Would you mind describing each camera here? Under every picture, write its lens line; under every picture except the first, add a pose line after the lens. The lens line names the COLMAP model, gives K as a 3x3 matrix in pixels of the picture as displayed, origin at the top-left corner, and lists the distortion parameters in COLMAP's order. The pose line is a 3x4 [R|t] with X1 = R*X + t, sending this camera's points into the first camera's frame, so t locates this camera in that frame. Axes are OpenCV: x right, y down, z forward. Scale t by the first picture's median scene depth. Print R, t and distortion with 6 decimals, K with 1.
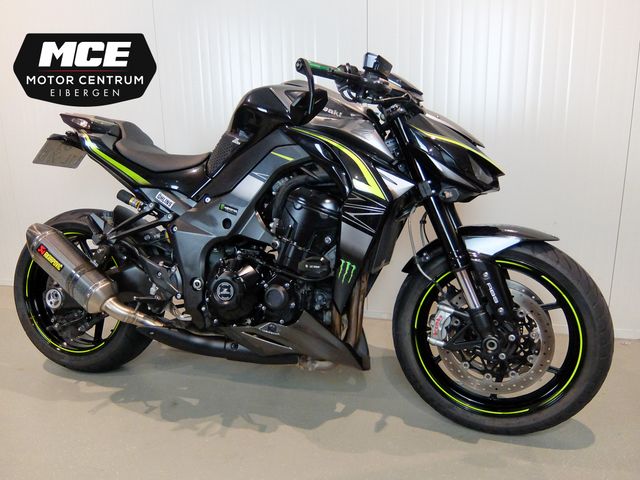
lens RADIAL K [[476.5, 0, 320.0], [0, 476.5, 240.0], [0, 0, 1]] dist [-0.022915, -0.004013]
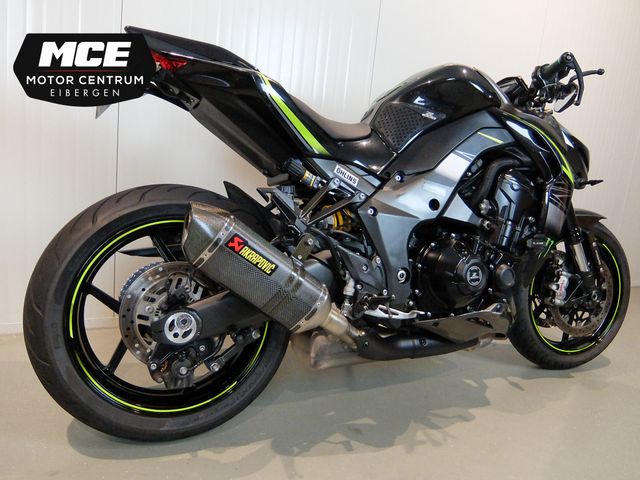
lens RADIAL K [[476.5, 0, 320.0], [0, 476.5, 240.0], [0, 0, 1]] dist [-0.022915, -0.004013]
pose [[0.727857, -0.035786, 0.684795, -1.020137], [0.044314, 0.999005, 0.005104, 0.018861], [-0.684296, 0.026631, 0.728718, 0.511082]]
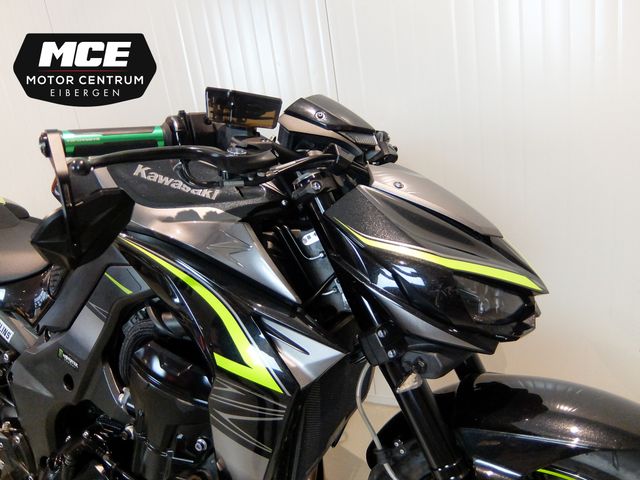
lens RADIAL K [[478.7, 0, 319.6], [0, 478.7, 233.6], [0, 0, 1]] dist [-0.022119, -0.002224]
pose [[0.986832, -0.084475, -0.137940, 0.226251], [0.094658, 0.993116, 0.069003, -0.244042], [0.131161, -0.081151, 0.988034, 0.482806]]
